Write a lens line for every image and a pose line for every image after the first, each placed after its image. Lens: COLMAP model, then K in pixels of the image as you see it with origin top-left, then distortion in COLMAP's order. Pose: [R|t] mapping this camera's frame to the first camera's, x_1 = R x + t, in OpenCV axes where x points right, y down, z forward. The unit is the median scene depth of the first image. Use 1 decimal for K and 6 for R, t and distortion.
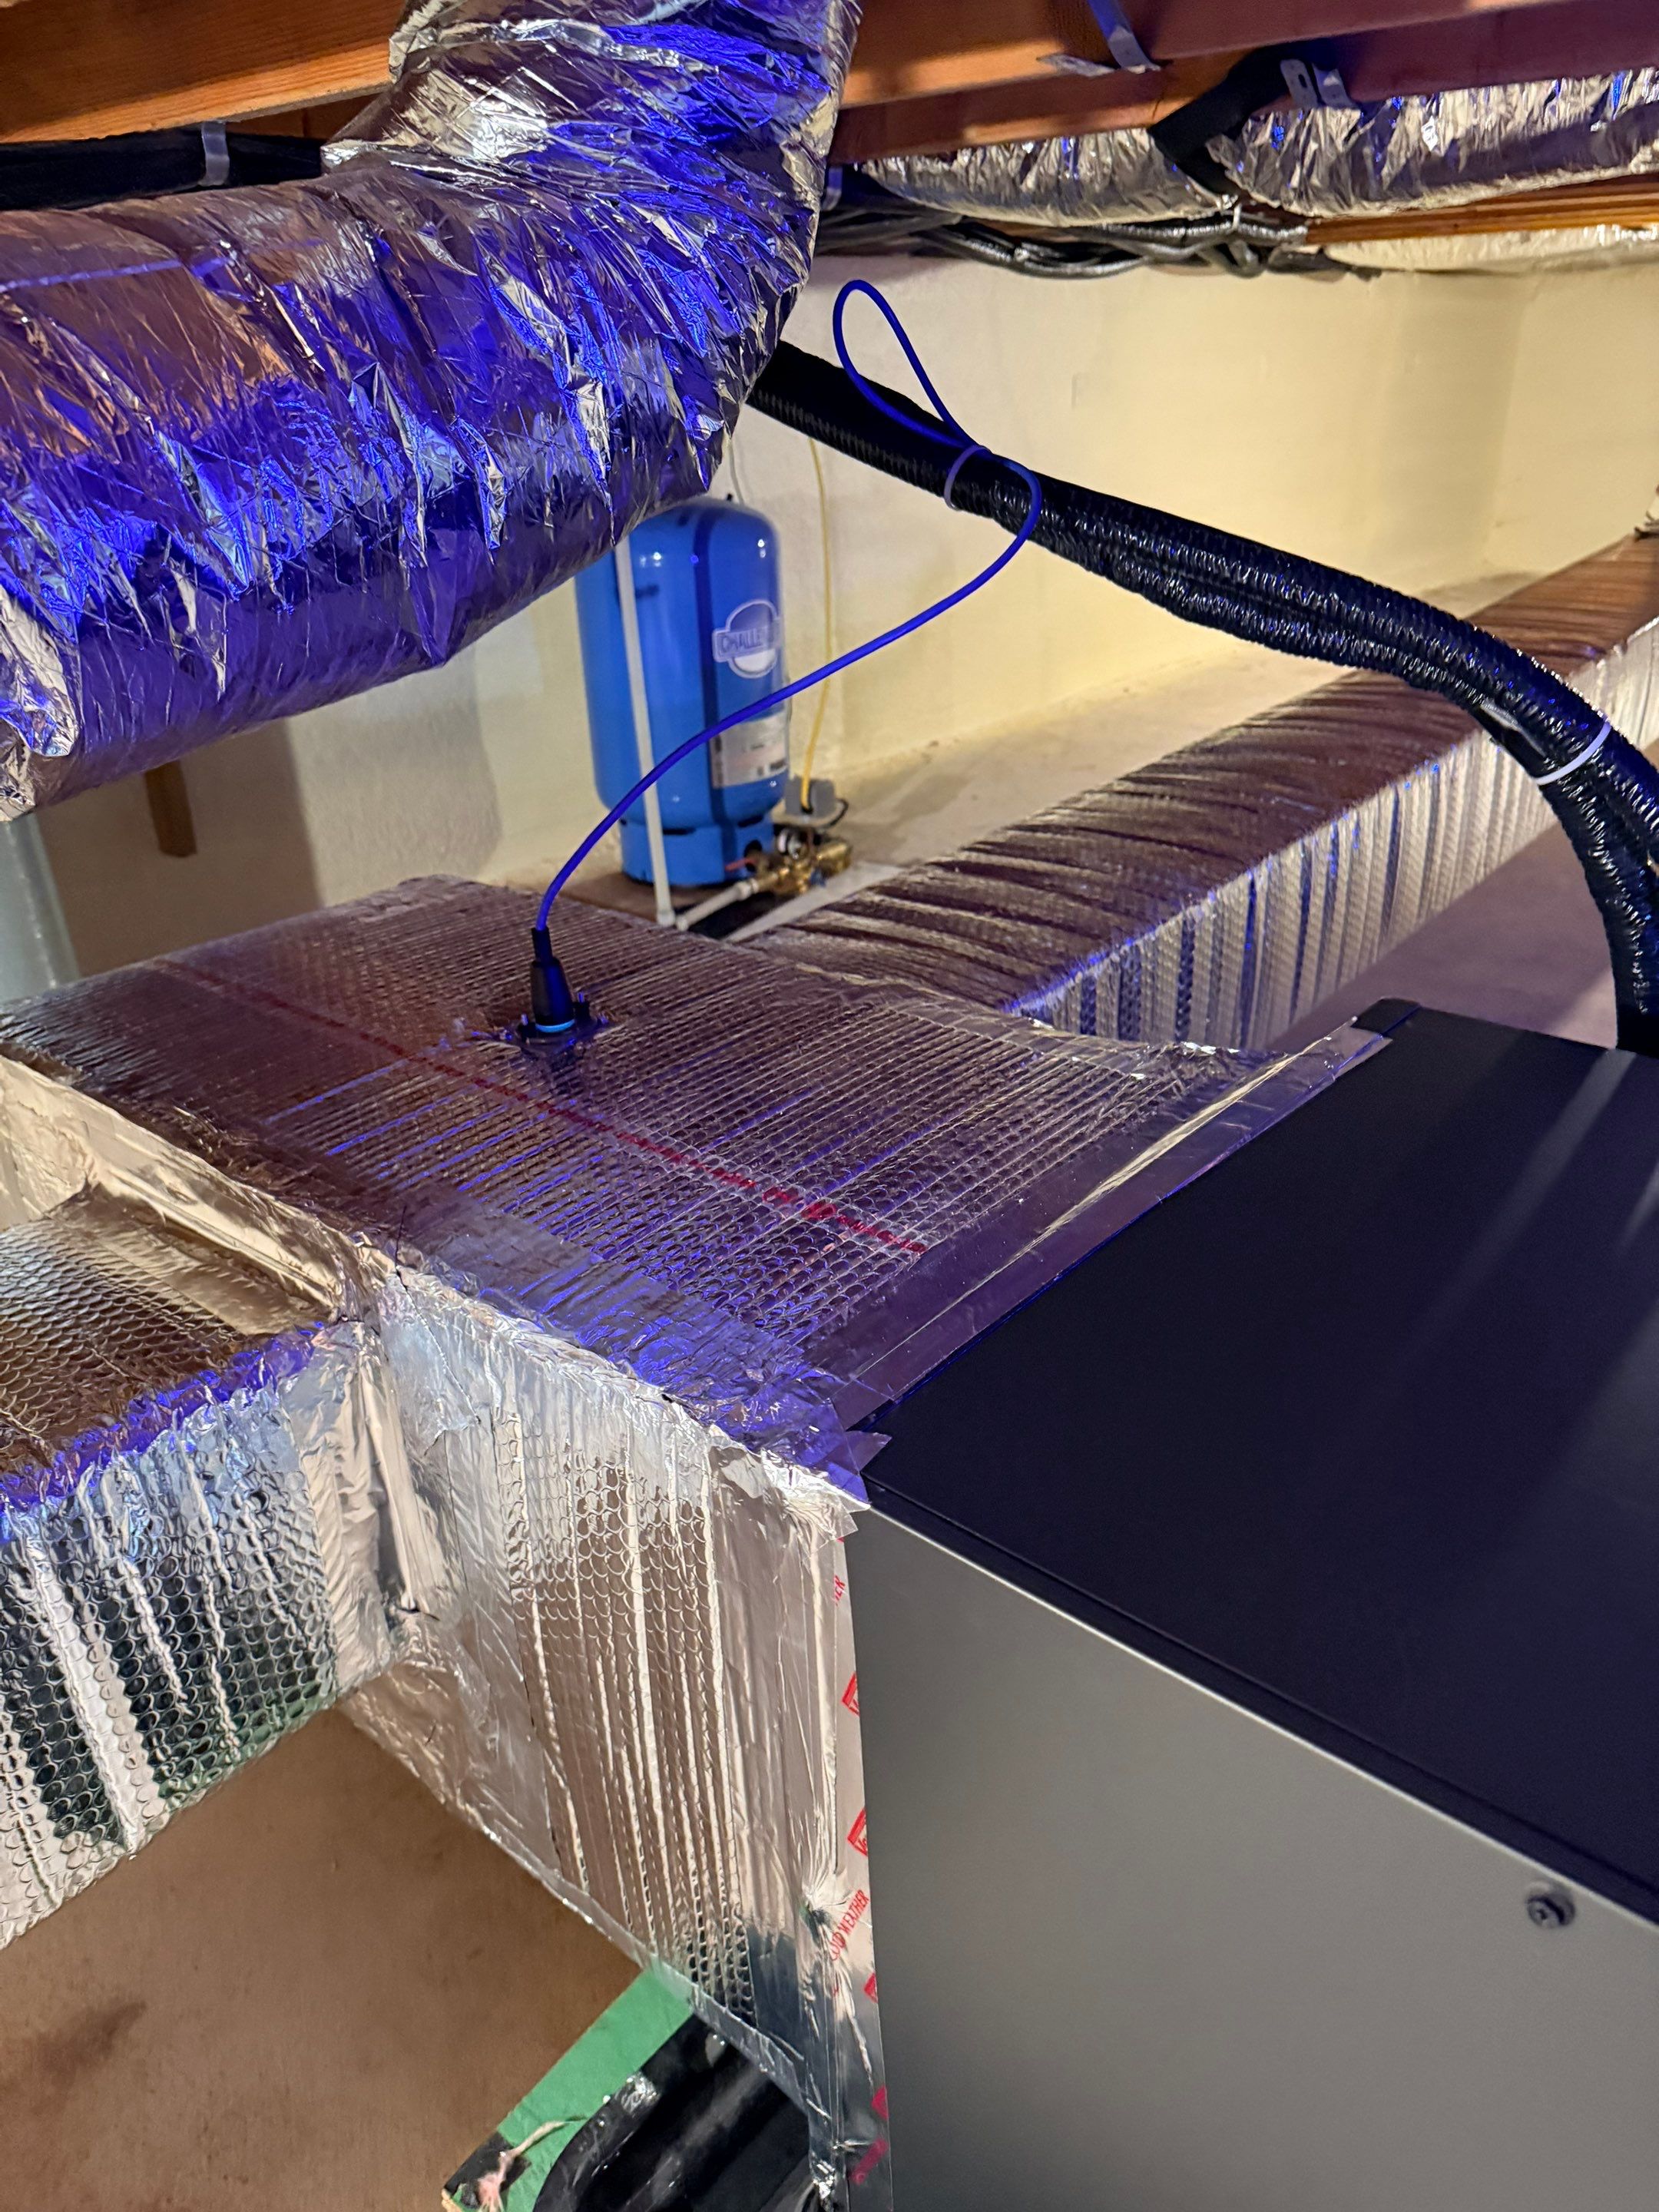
lens RADIAL K [[1556.2, 0, 829.5], [0, 1556.2, 1106.0], [0, 0, 1]] dist [-0.001265, 0.006123]
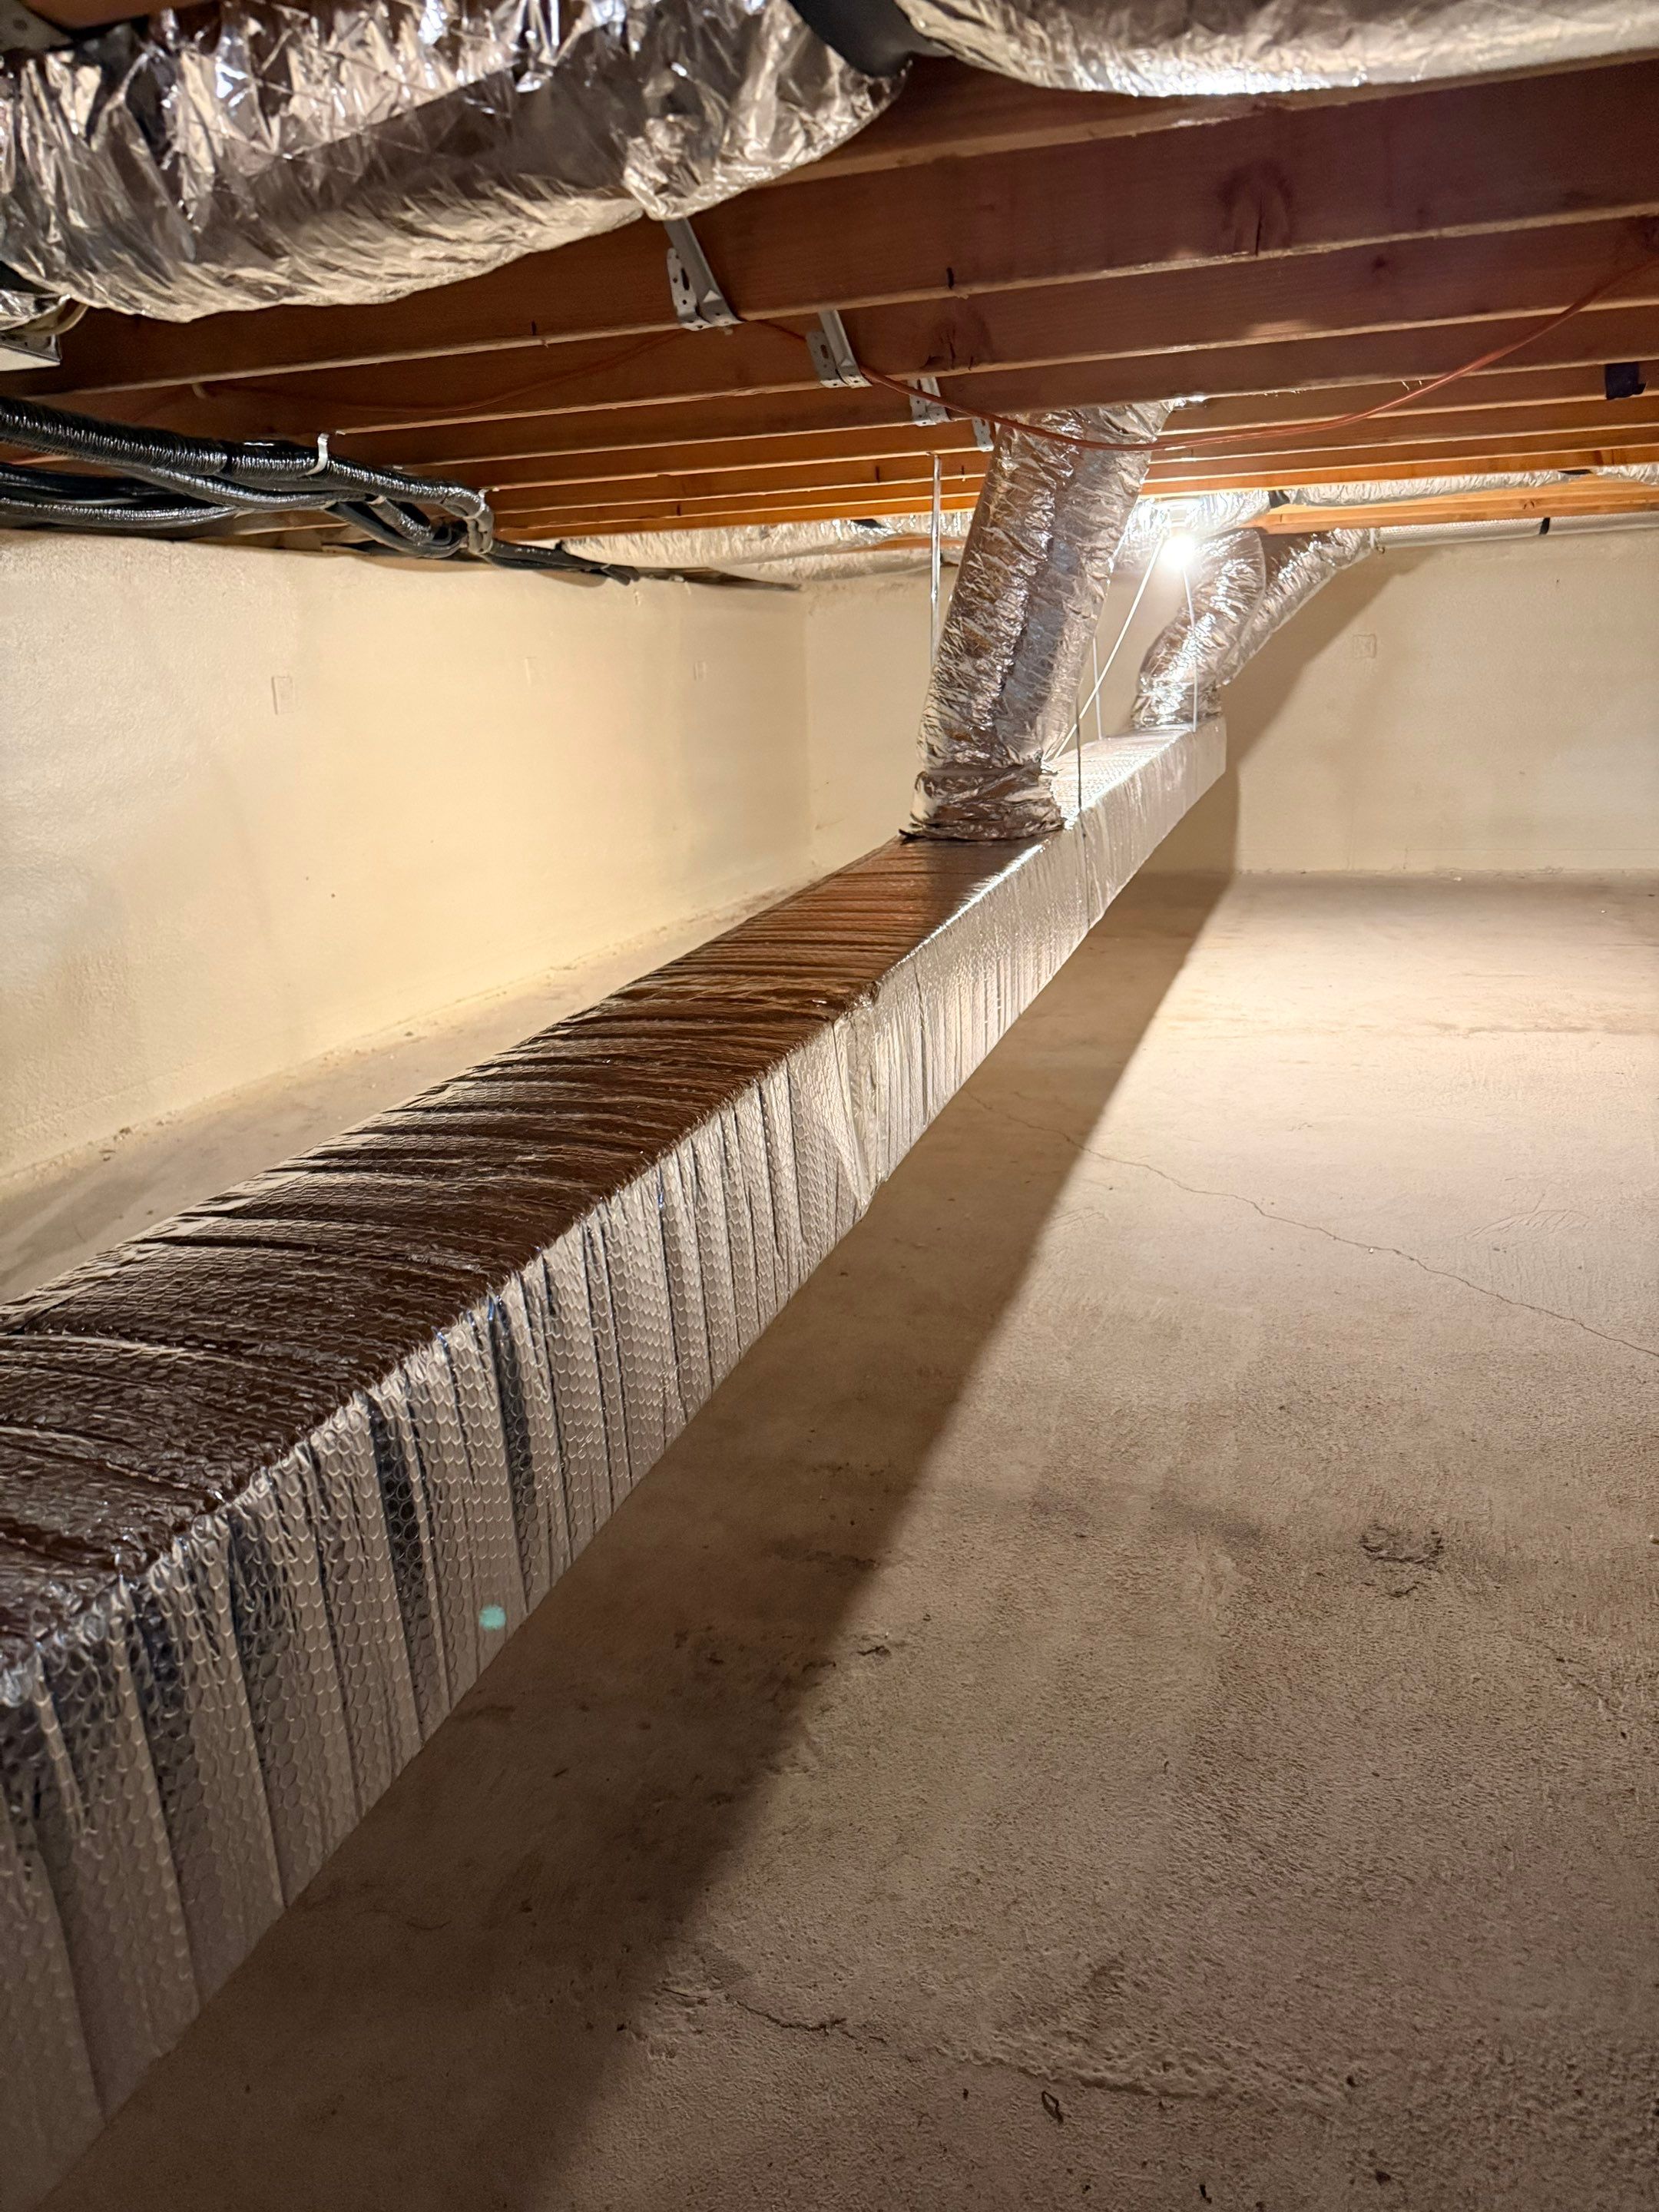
lens RADIAL K [[1556.2, 0, 829.5], [0, 1556.2, 1106.0], [0, 0, 1]] dist [-0.001265, 0.006123]
pose [[0.935567, -0.095461, 0.340001, 0.141144], [0.156859, 0.974917, -0.157900, -0.078500], [-0.316400, 0.201059, 0.927074, 0.208890]]
